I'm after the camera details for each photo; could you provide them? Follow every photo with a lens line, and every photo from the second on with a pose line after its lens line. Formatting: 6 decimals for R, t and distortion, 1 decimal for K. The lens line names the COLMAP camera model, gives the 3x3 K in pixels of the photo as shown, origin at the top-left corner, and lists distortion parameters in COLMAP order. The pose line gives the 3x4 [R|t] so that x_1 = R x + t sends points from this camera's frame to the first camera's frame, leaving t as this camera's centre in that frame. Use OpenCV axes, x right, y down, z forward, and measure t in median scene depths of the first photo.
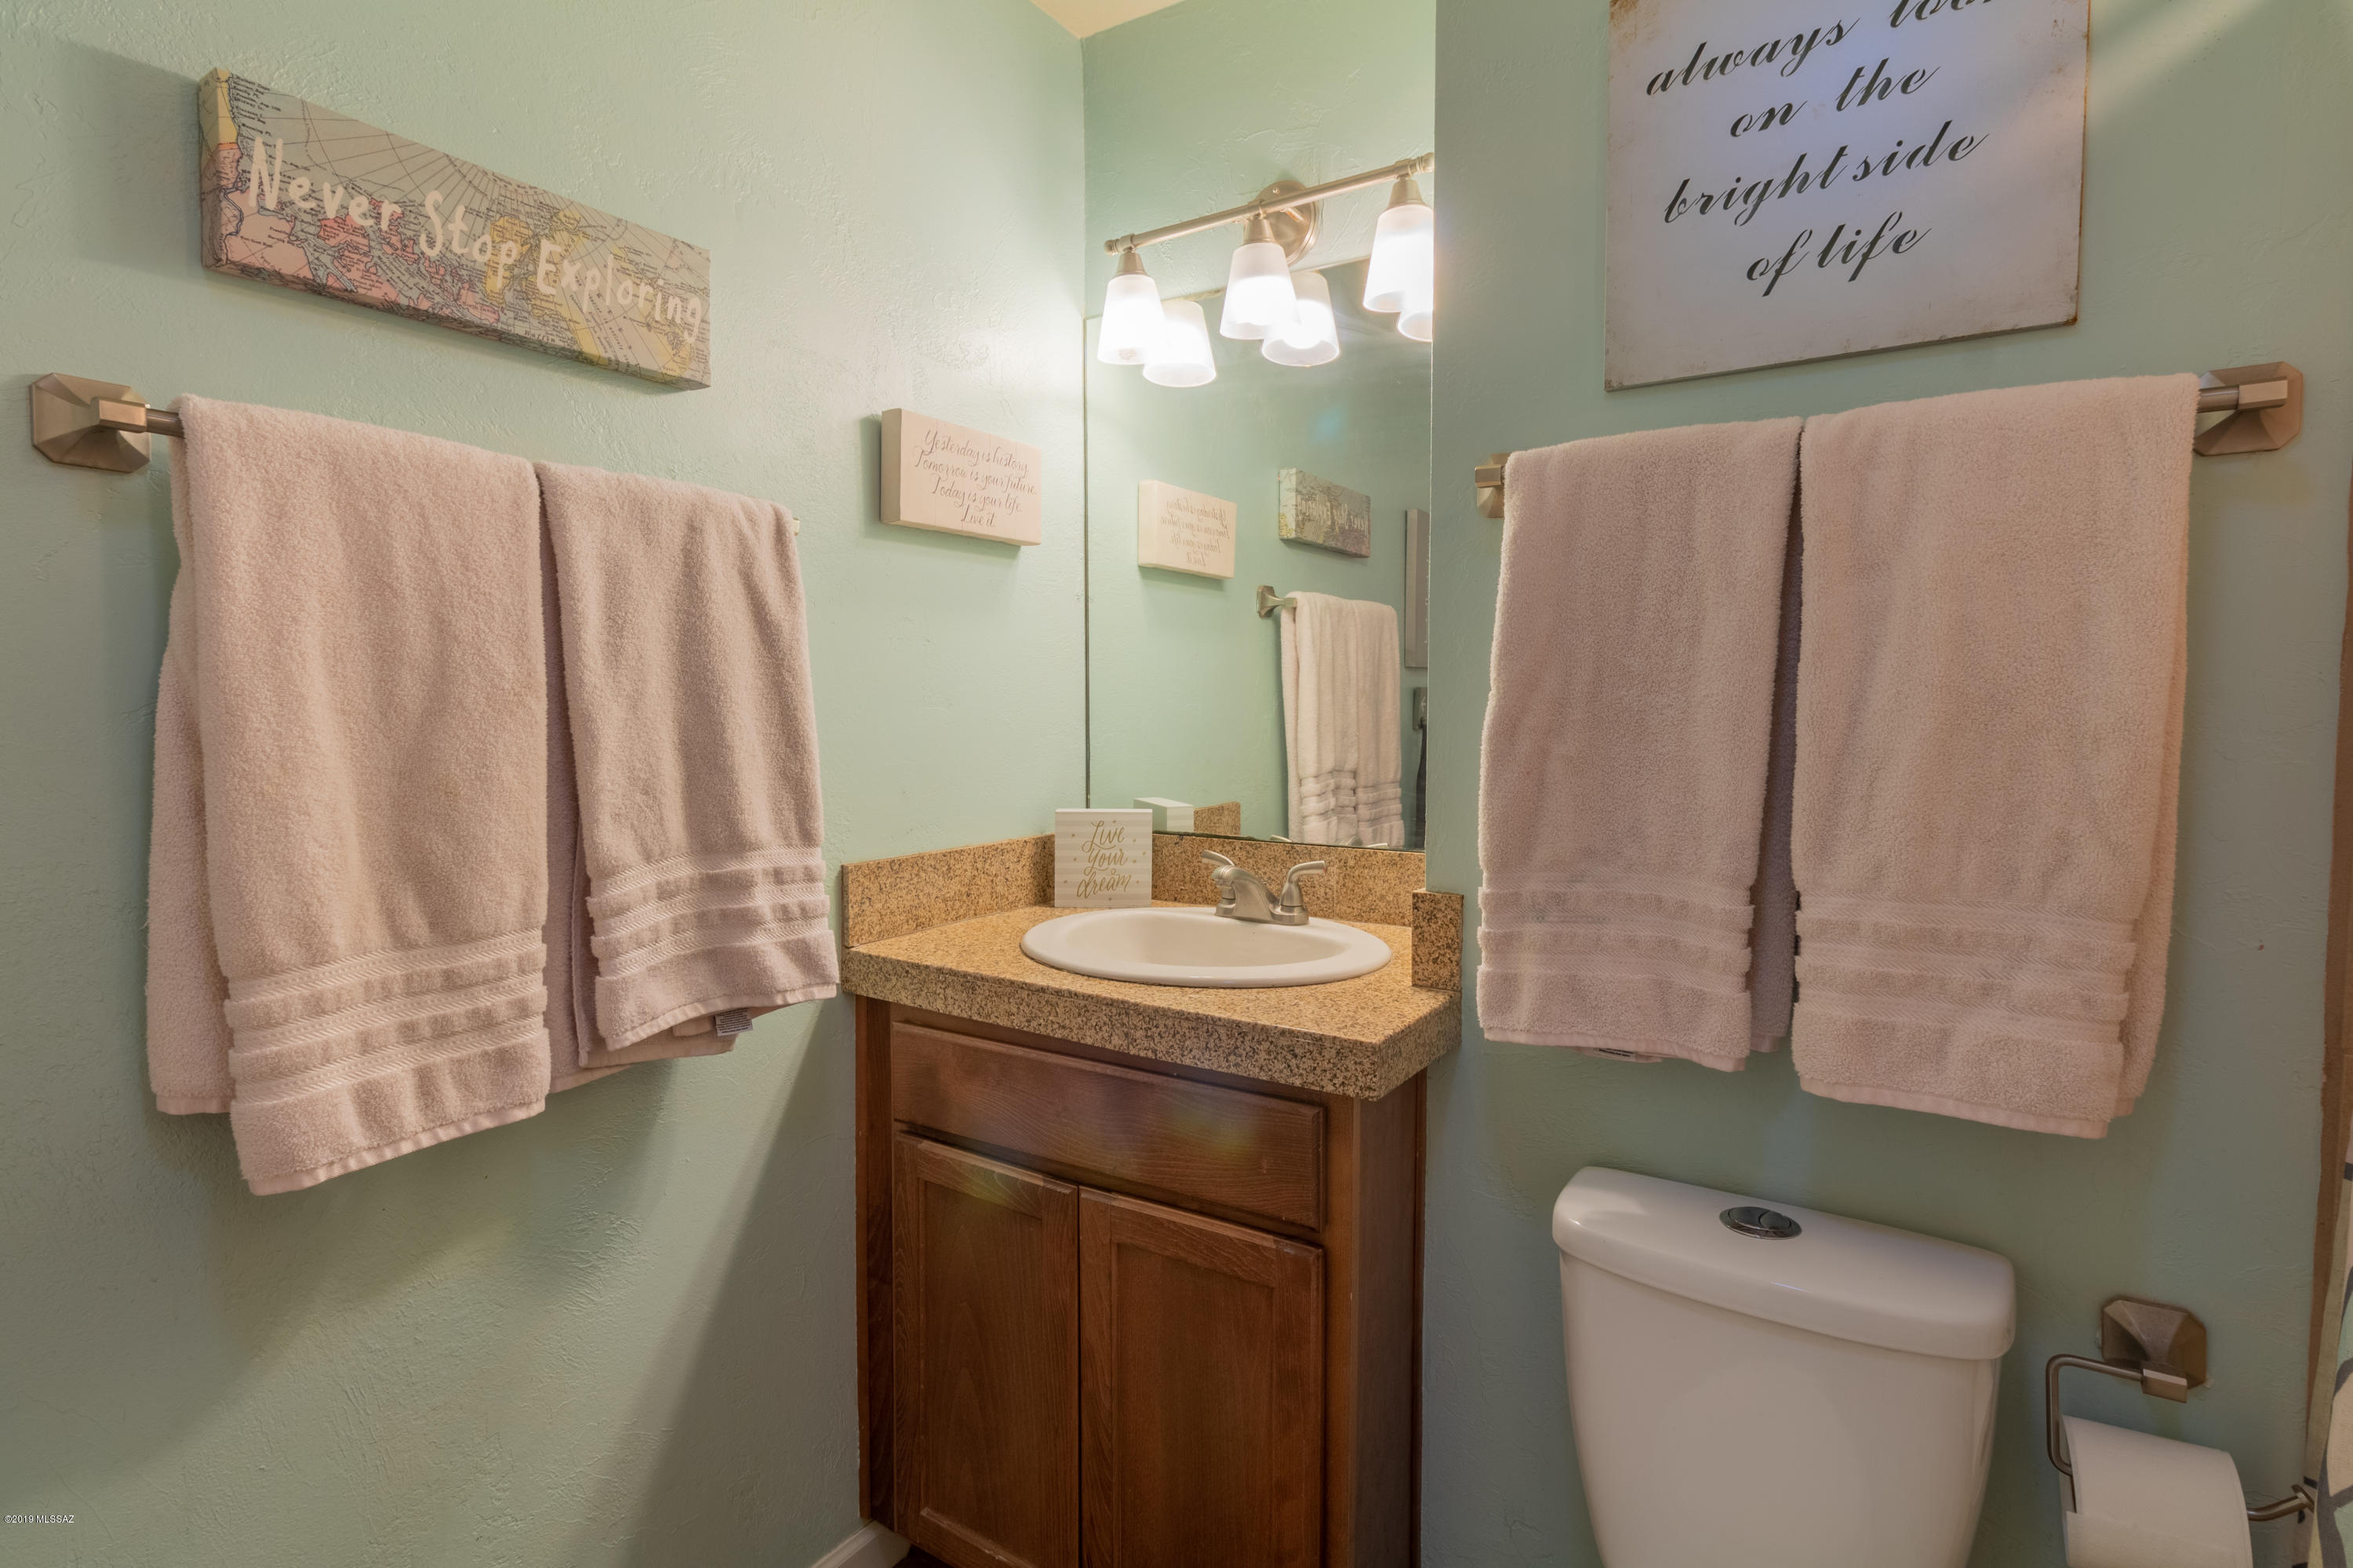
lens RADIAL K [[1138.1, 0, 1176.5], [0, 1138.1, 784.0], [0, 0, 1]] dist [0.002831, -0.000119]
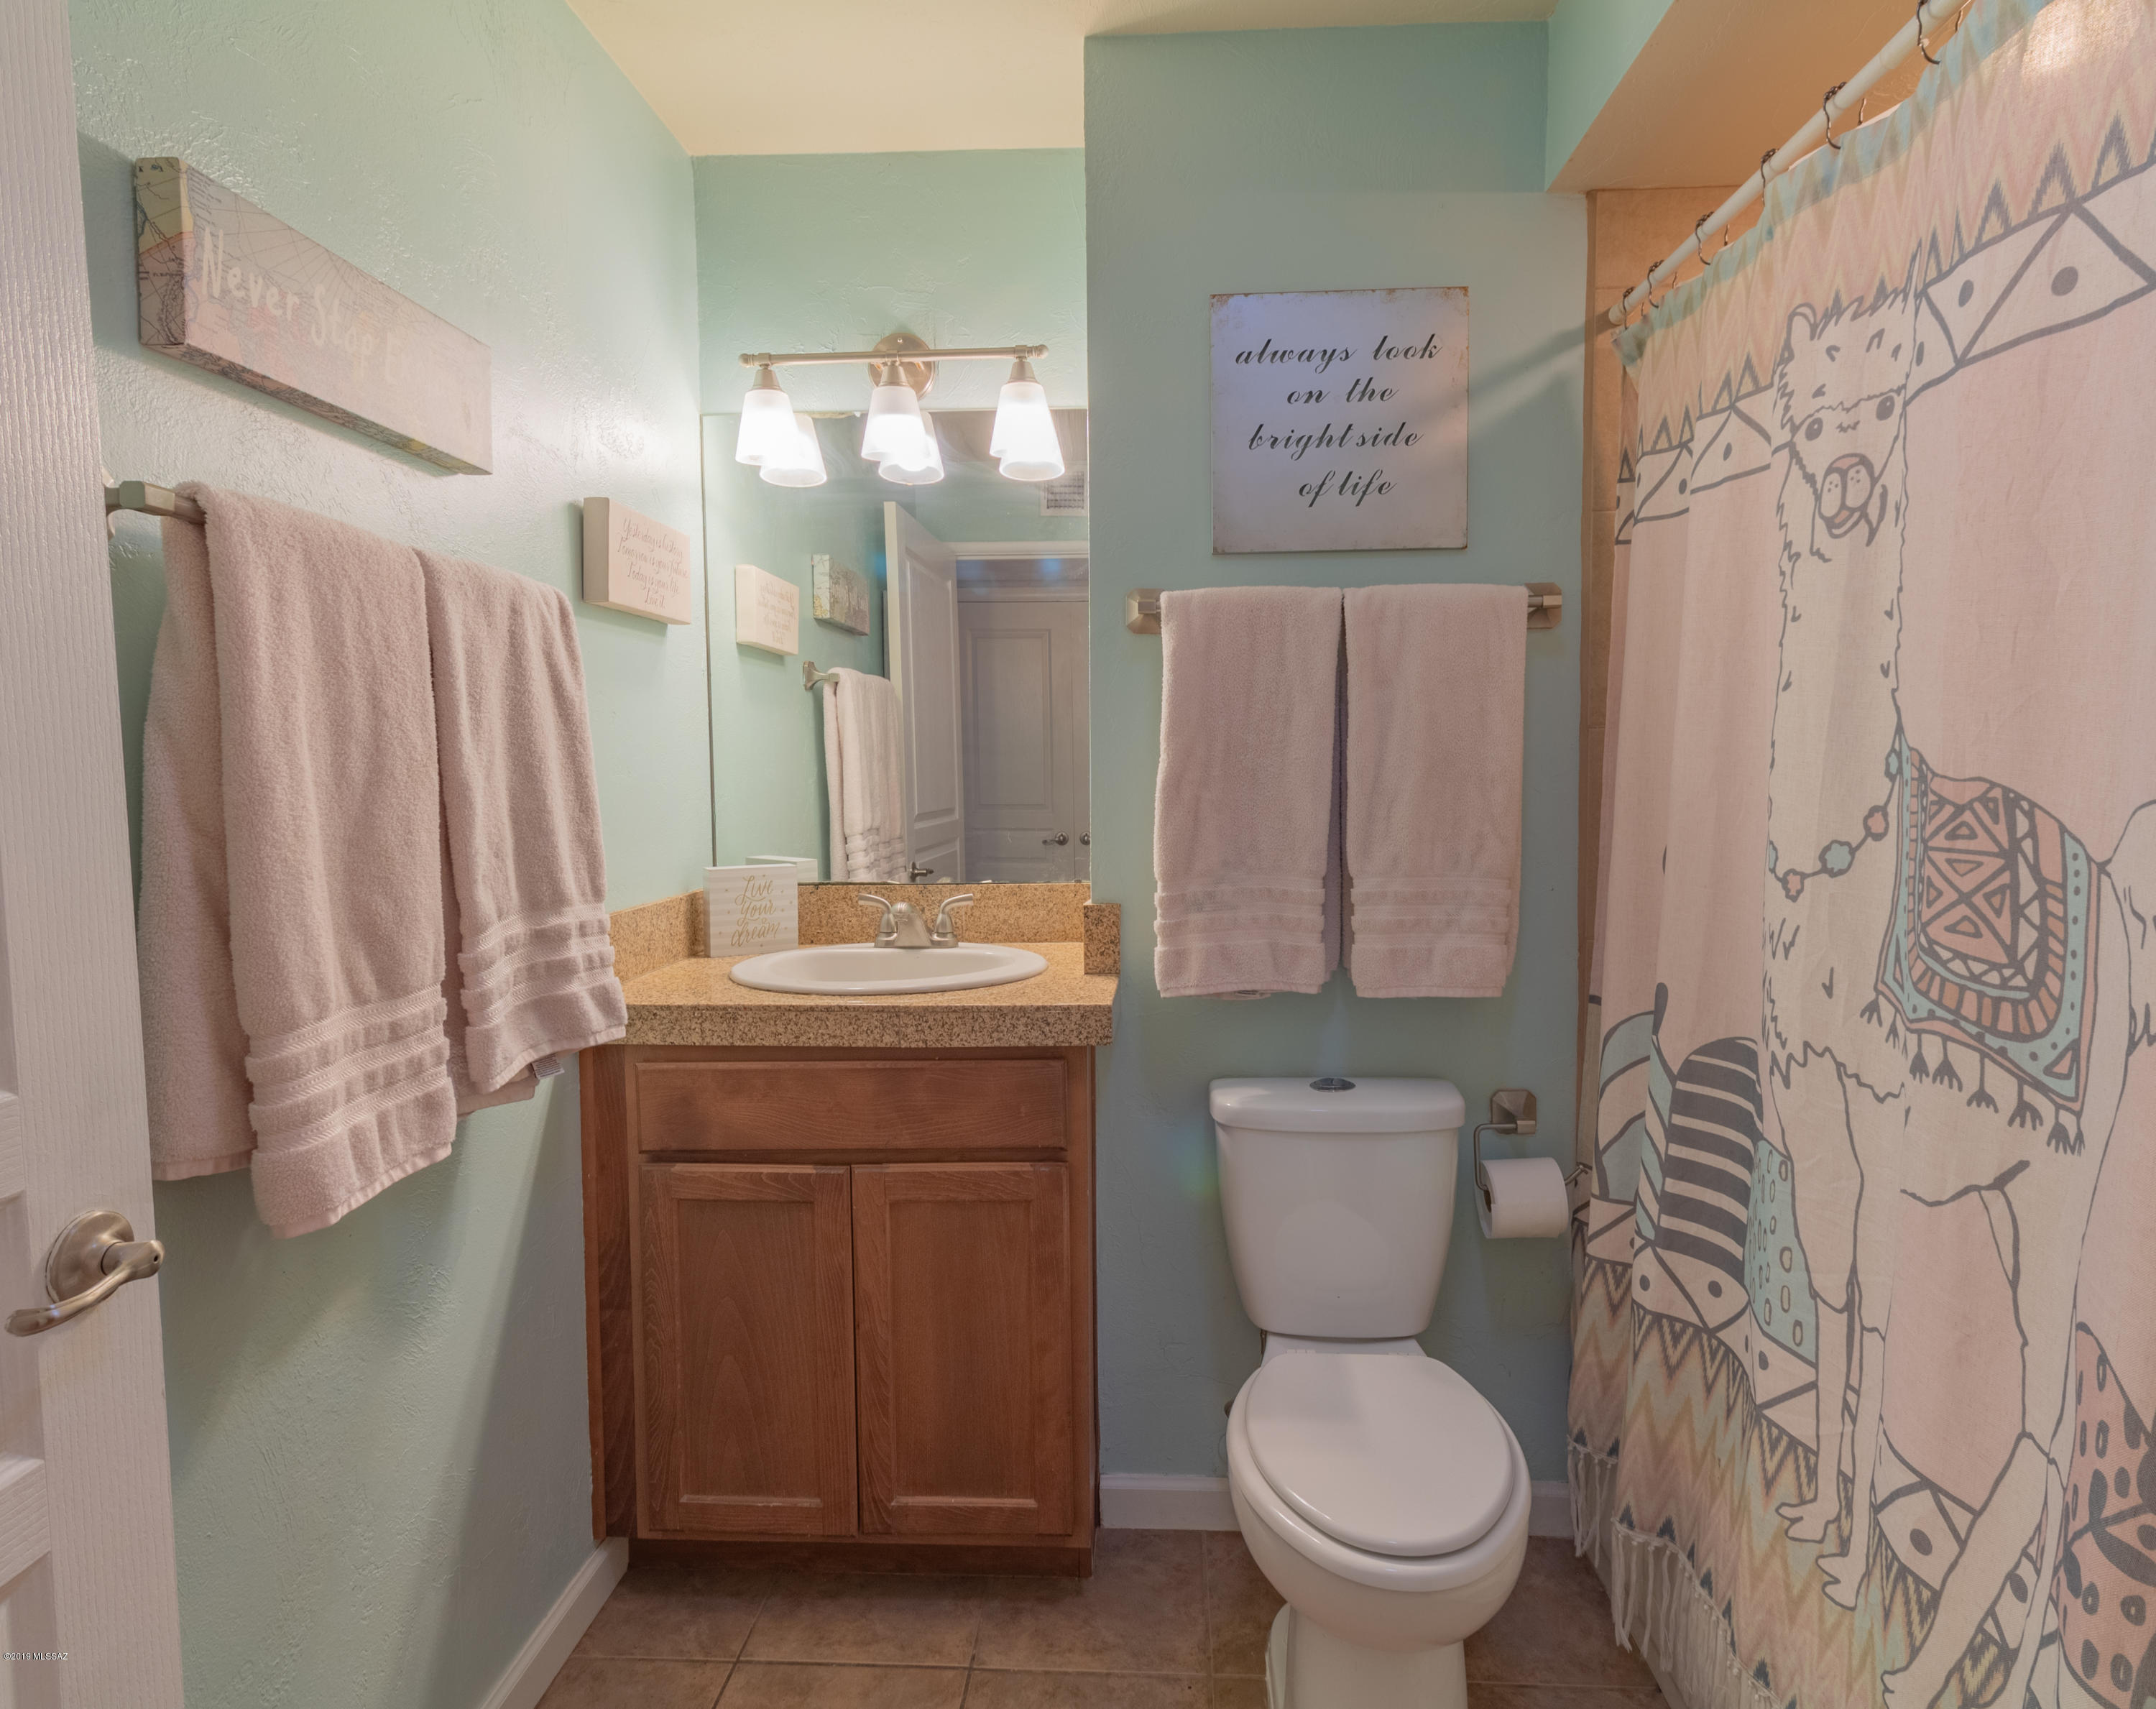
lens RADIAL K [[1206.3, 0, 1081.3], [0, 1206.3, 872.4], [0, 0, 1]] dist [0.000615, 0.001218]
pose [[0.867705, -0.053671, 0.494174, -0.593647], [0.046398, 0.998559, 0.026982, 0.019997], [-0.494910, -0.000484, 0.868944, -0.293674]]
